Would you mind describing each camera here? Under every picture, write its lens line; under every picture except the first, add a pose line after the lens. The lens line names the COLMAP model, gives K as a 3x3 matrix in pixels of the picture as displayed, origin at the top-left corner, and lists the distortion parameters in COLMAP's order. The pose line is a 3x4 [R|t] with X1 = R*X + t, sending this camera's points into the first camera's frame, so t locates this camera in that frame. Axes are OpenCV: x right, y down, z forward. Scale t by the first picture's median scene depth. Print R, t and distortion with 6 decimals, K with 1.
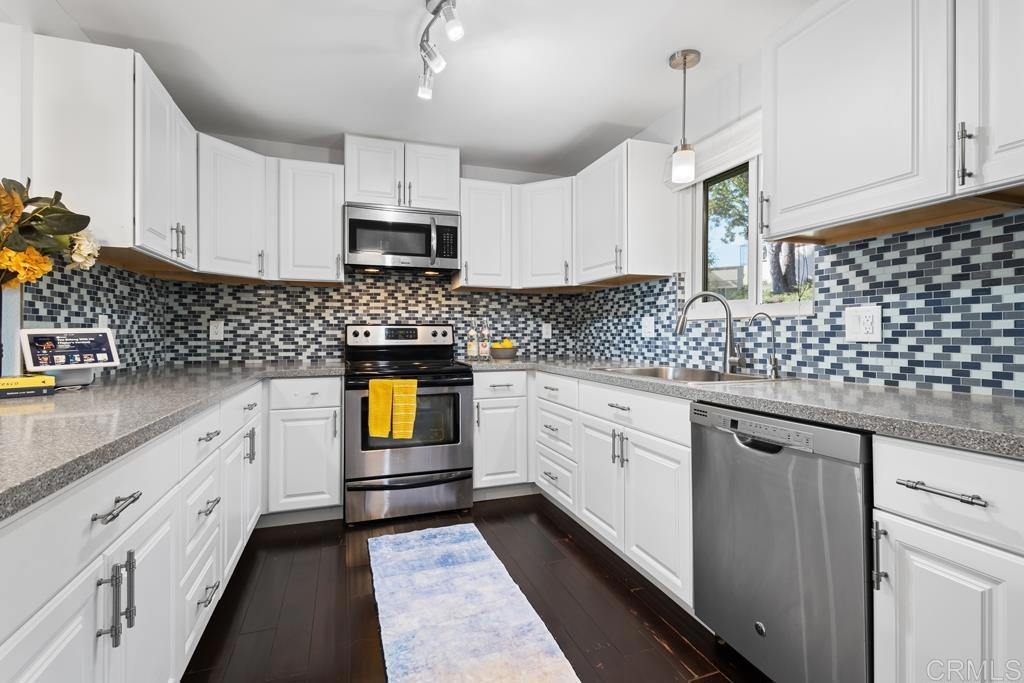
lens RADIAL K [[486.0, 0, 517.6], [0, 486.0, 334.9], [0, 0, 1]] dist [0.009574, -0.000691]
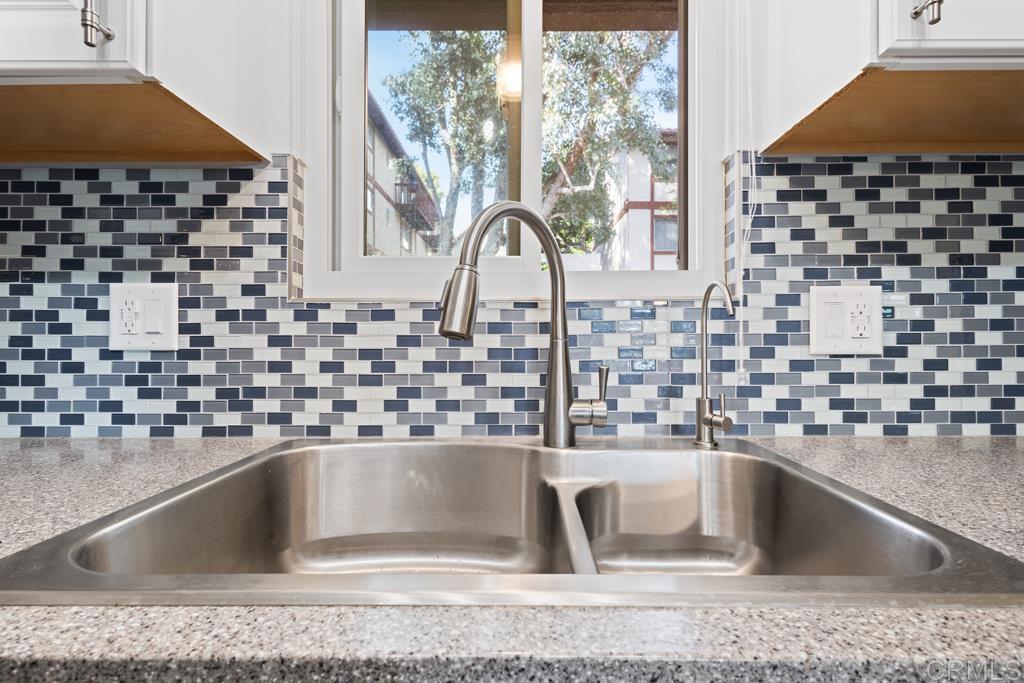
lens RADIAL K [[483.3, 0, 512.0], [0, 483.3, 341.5], [0, 0, 1]] dist [0.010619, -0.000953]
pose [[0.344331, 0.009096, 0.938804, 0.066285], [0.001420, 0.999947, -0.010209, 0.003323], [-0.938847, 0.004848, 0.344300, 0.720885]]
